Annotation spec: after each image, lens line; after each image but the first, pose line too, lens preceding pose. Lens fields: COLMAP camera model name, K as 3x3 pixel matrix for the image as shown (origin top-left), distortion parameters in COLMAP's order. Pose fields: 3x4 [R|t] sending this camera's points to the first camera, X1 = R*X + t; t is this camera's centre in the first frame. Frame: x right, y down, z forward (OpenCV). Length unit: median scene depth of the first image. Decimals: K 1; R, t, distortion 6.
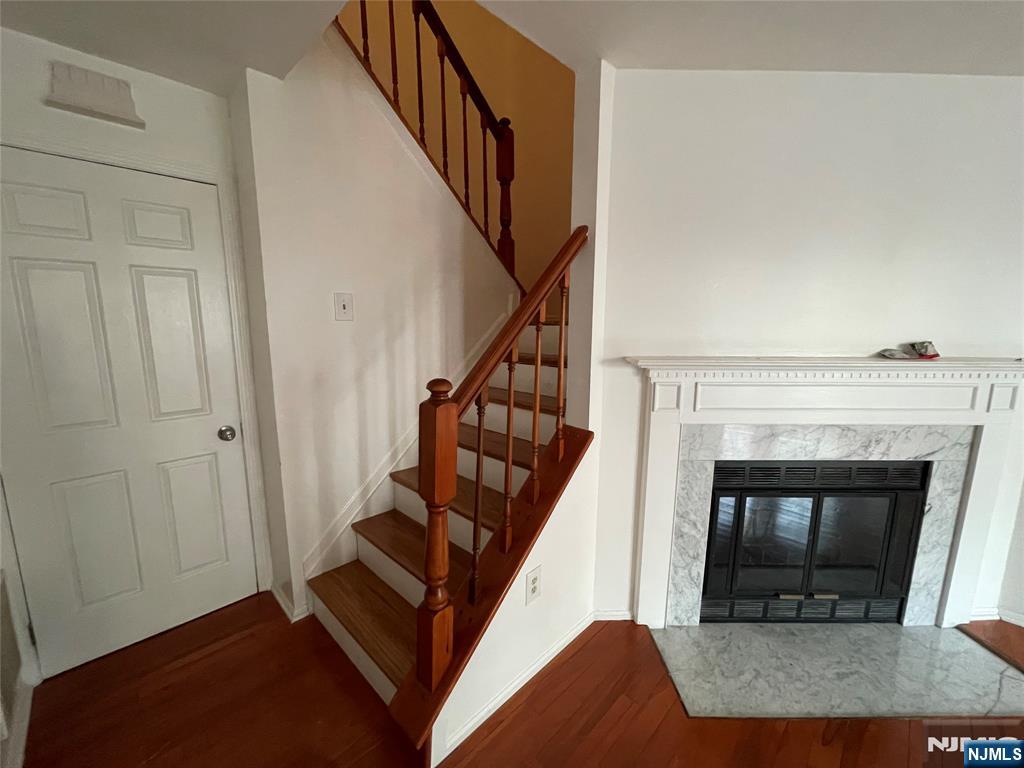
lens RADIAL K [[413.7, 0, 506.0], [0, 413.7, 385.4], [0, 0, 1]] dist [-0.000754, -0.000222]
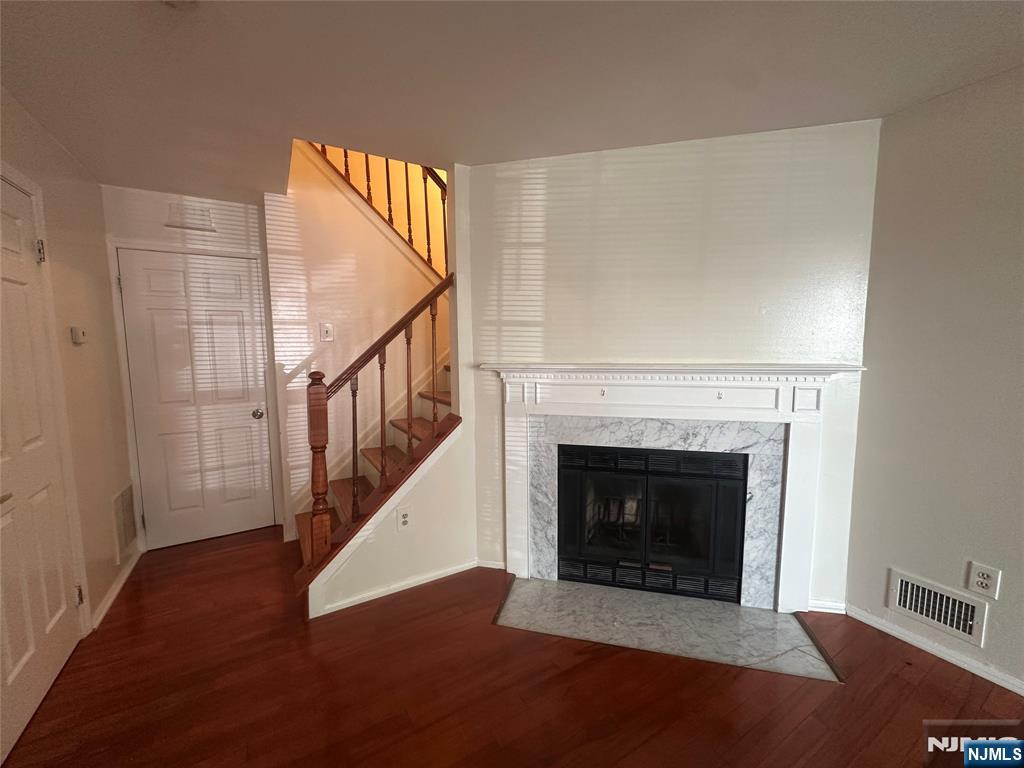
lens RADIAL K [[412.0, 0, 510.3], [0, 412.0, 385.4], [0, 0, 1]] dist [-0.002324, 0.000482]
pose [[0.967469, 0.012130, -0.252699, 0.667241], [-0.027809, 0.997896, -0.058565, 0.077097], [0.251457, 0.063687, 0.965771, -0.275711]]
